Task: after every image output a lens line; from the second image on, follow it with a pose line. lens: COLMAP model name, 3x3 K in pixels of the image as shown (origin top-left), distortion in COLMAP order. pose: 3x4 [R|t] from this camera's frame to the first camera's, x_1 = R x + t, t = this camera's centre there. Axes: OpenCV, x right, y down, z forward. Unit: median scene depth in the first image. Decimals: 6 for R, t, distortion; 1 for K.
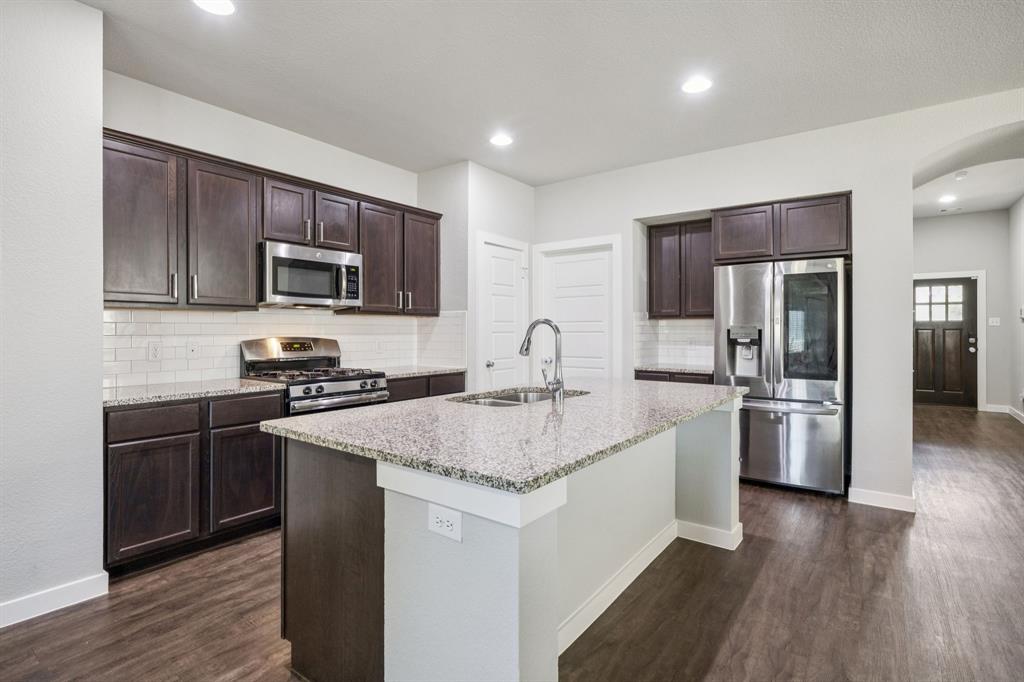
lens RADIAL K [[501.4, 0, 512.0], [0, 501.4, 341.0], [0, 0, 1]] dist [-0.000852, -0.000024]
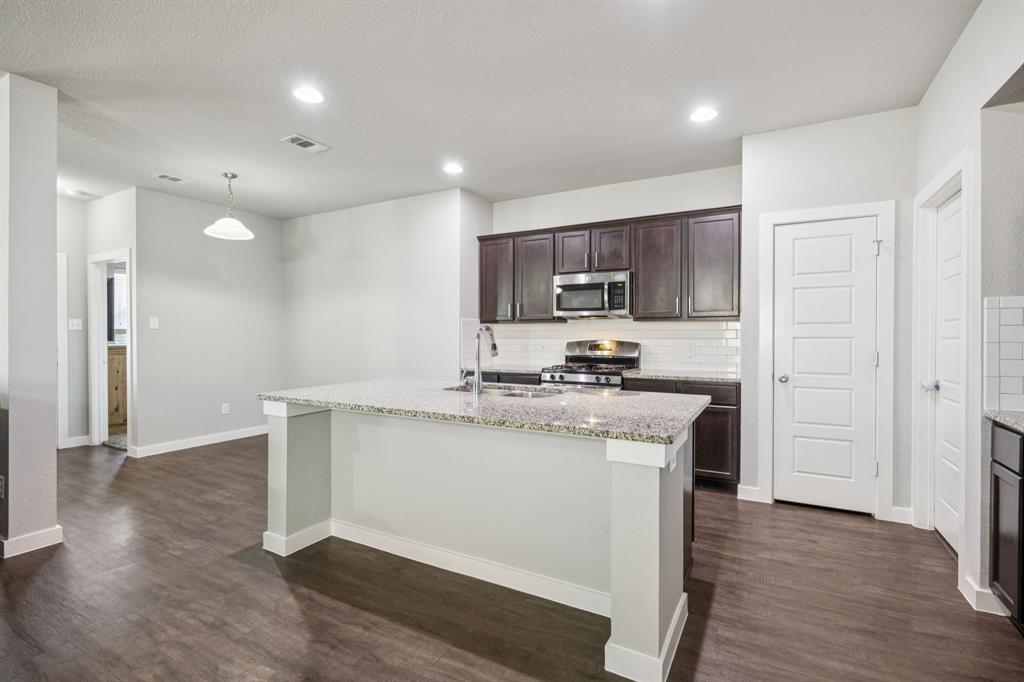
lens RADIAL K [[479.4, 0, 512.0], [0, 479.4, 341.0], [0, 0, 1]] dist [-0.001734, -0.000196]
pose [[0.124379, 0.013282, -0.992146, 0.916868], [-0.020650, 0.999728, 0.010795, -0.016211], [0.992020, 0.019146, 0.124619, 0.694557]]
